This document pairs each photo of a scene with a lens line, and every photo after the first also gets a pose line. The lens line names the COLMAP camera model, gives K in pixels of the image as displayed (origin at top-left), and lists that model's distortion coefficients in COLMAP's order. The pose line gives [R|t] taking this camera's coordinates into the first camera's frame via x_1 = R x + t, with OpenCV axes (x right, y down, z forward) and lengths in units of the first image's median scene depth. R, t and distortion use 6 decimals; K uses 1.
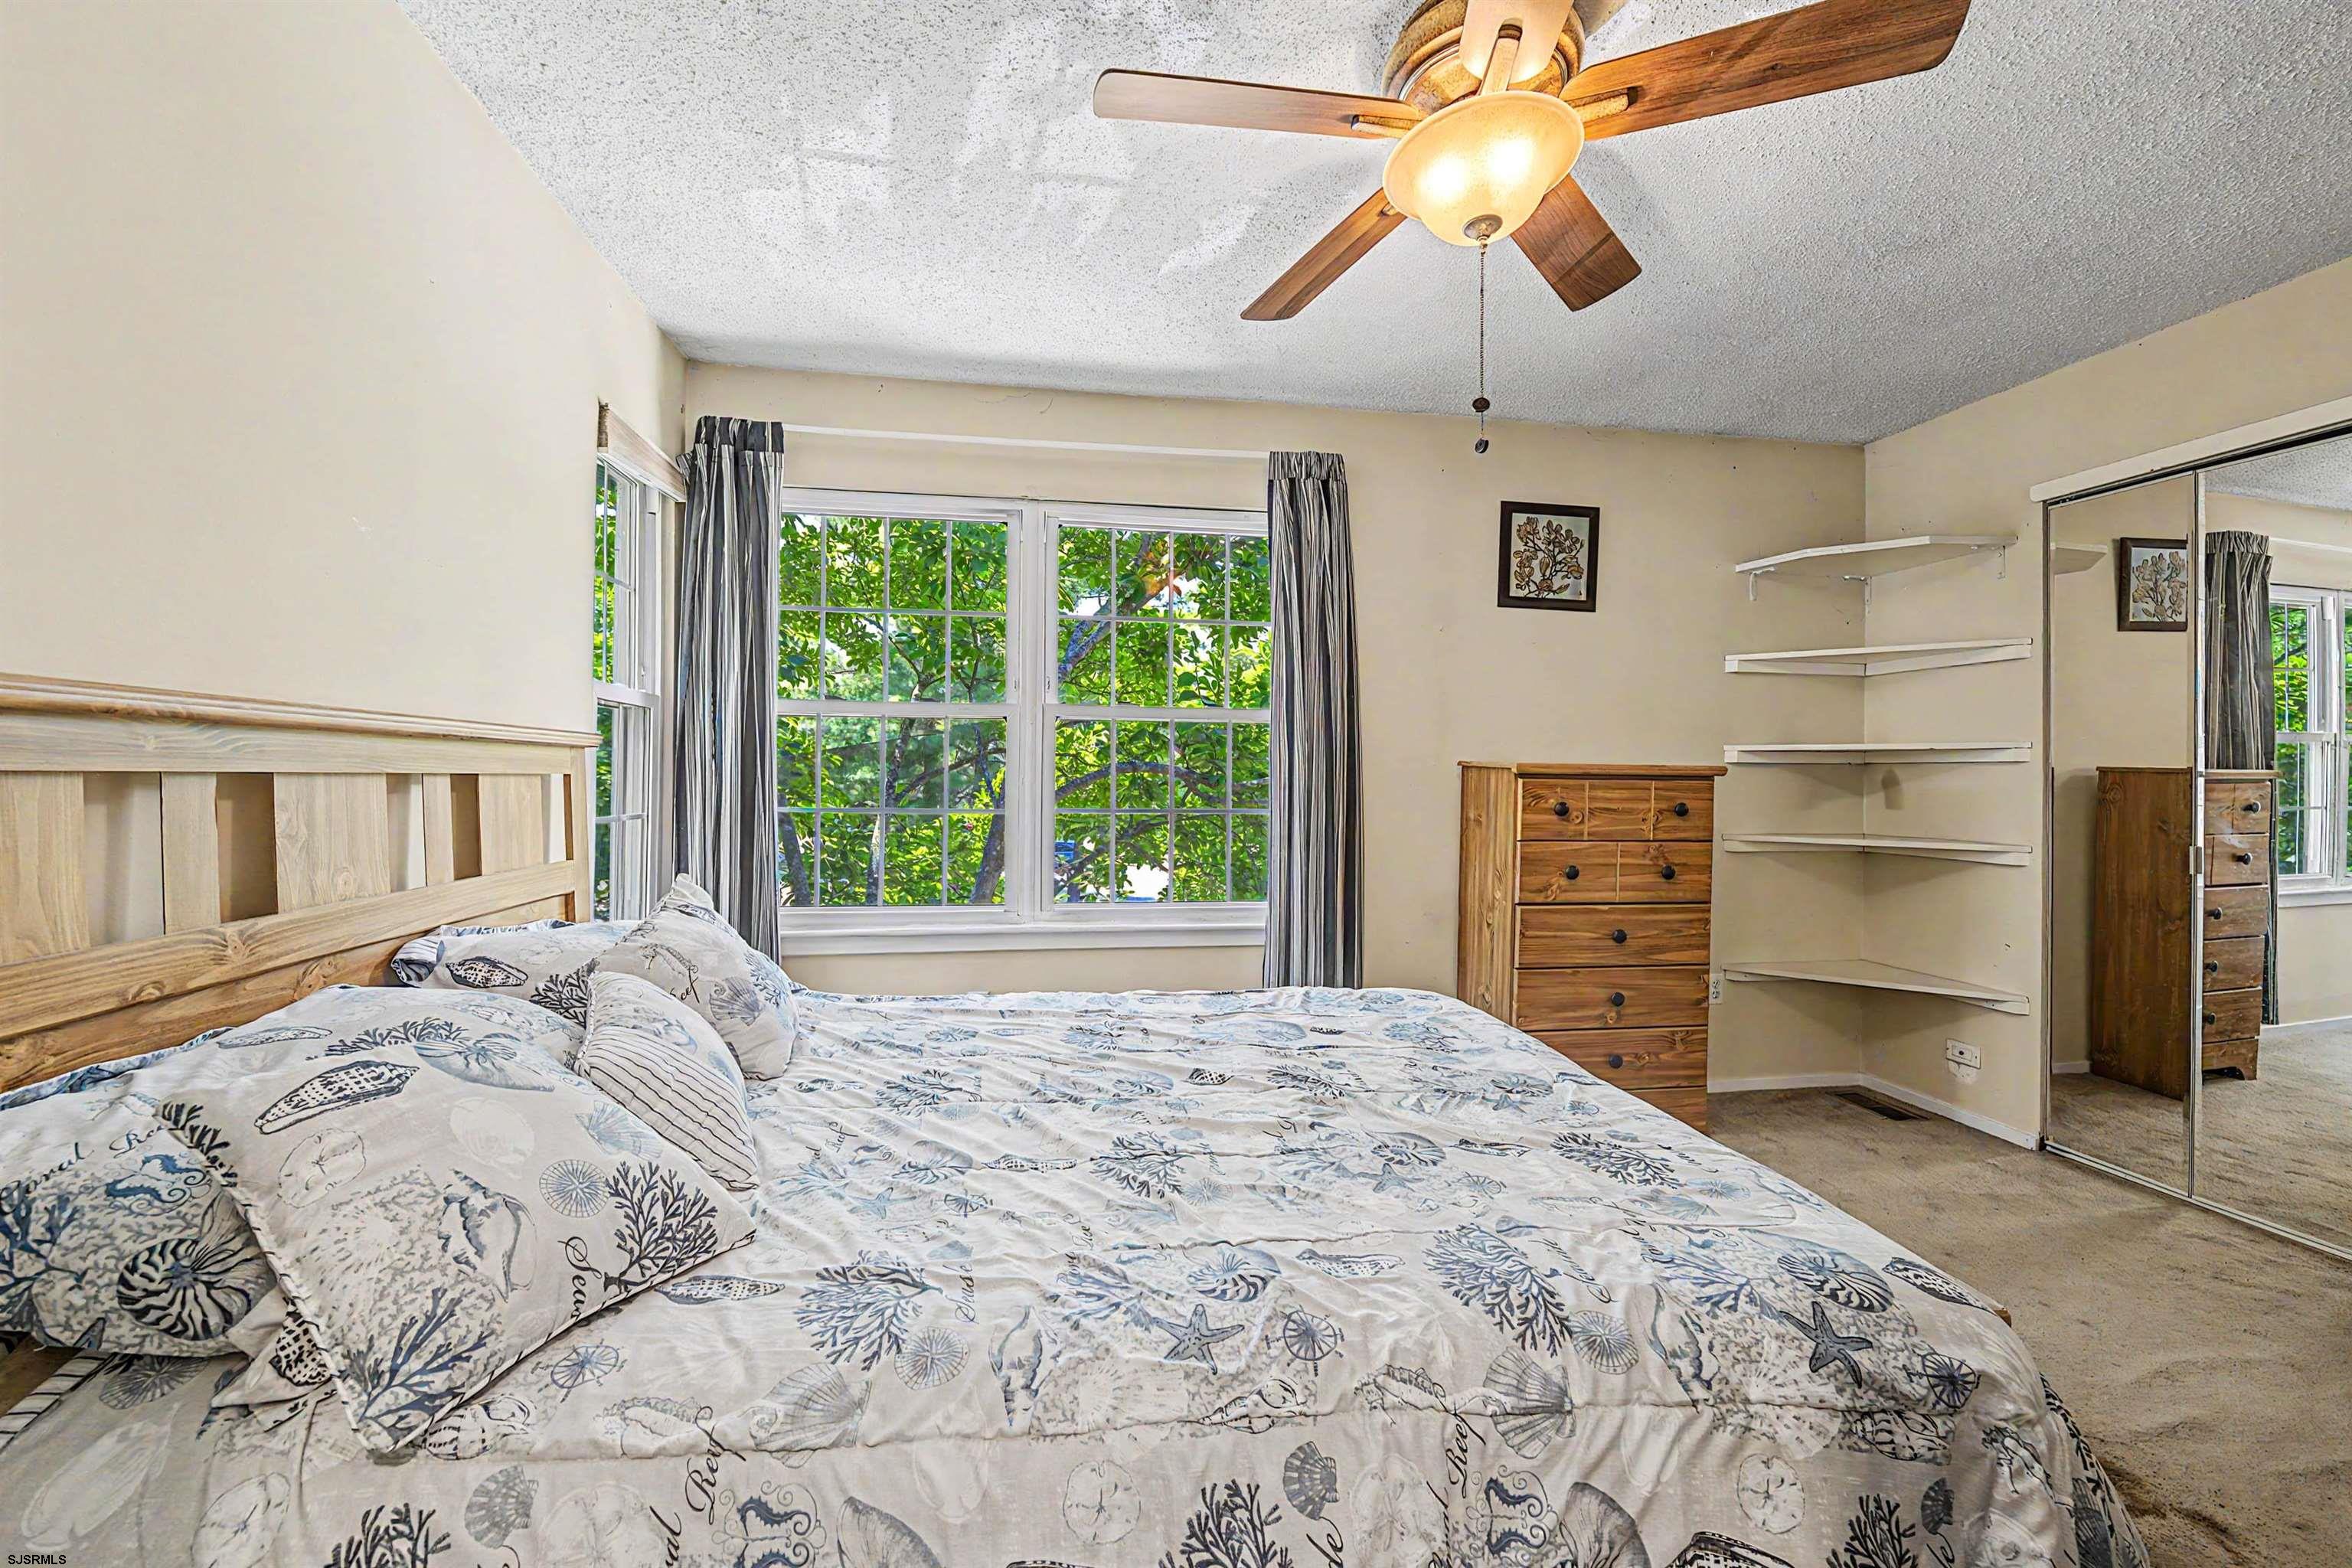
lens RADIAL K [[941.5, 0, 1135.4], [0, 941.5, 773.7], [0, 0, 1]] dist [-0.007828, -0.000824]
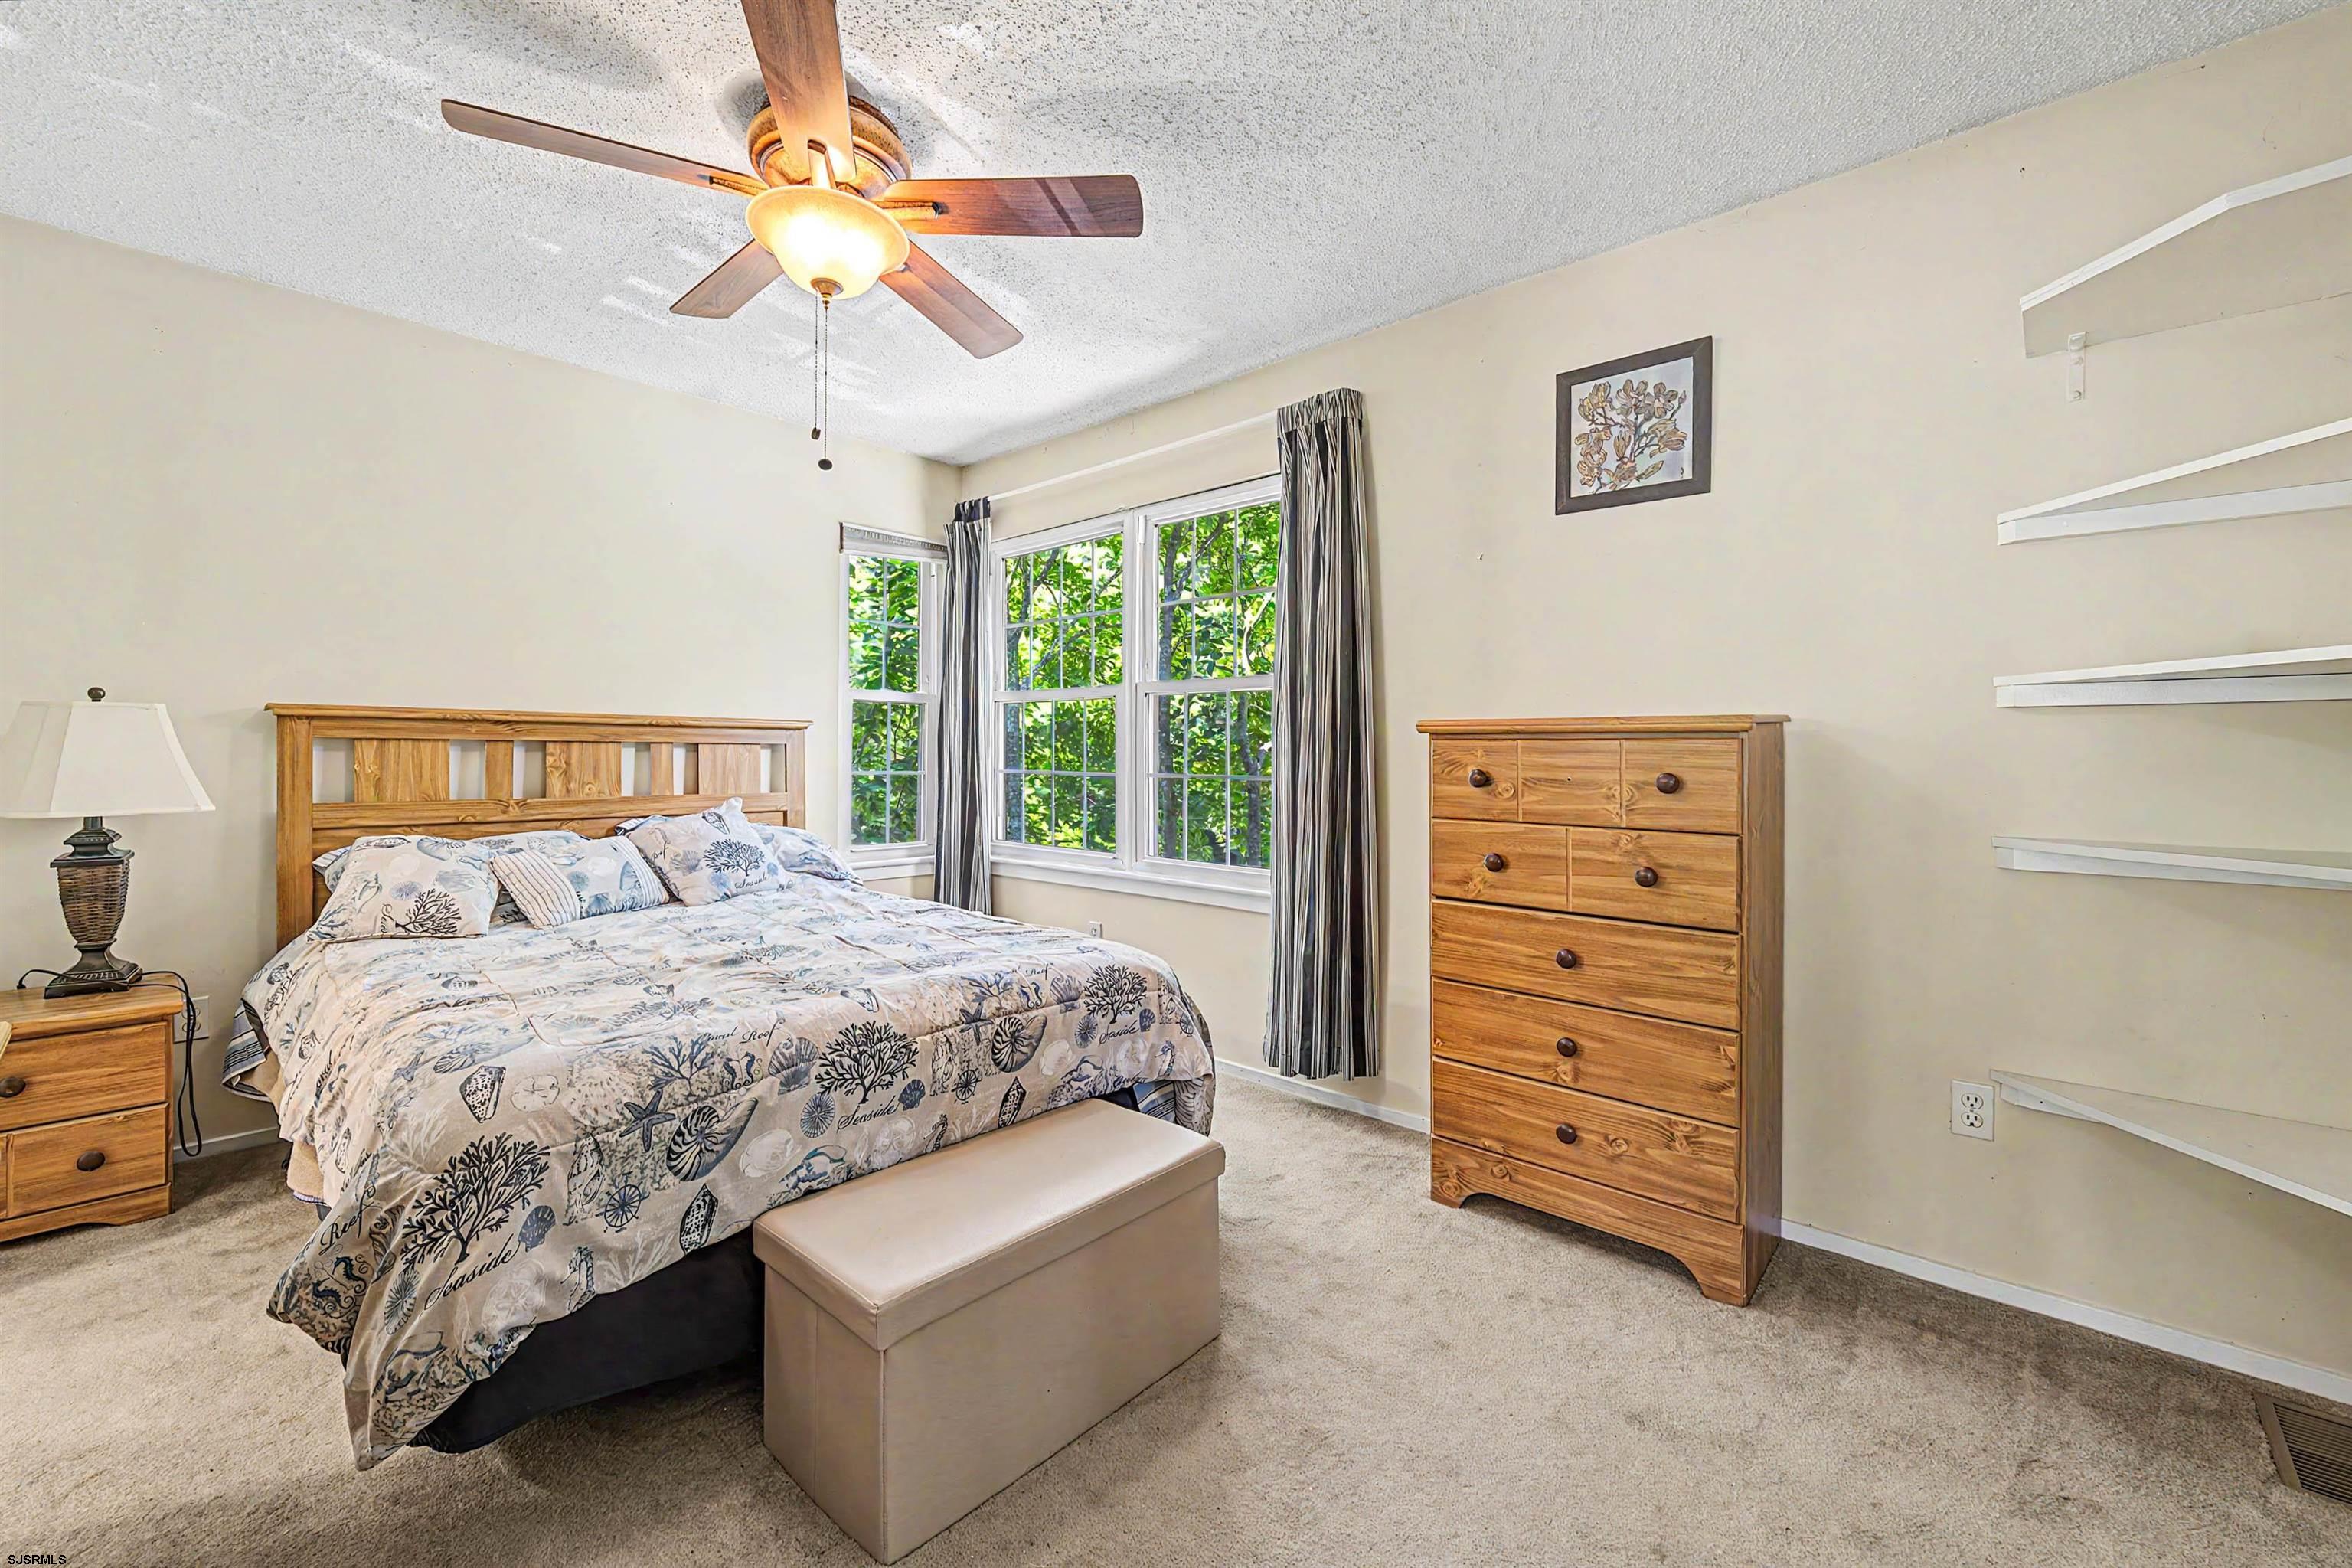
lens RADIAL K [[941.5, 0, 1146.2], [0, 941.5, 756.9], [0, 0, 1]] dist [-0.007828, -0.000824]
pose [[0.624588, -0.002818, -0.780949, 0.823592], [0.000562, 0.999995, -0.003160, 0.020633], [0.780954, 0.001535, 0.624586, 0.288031]]
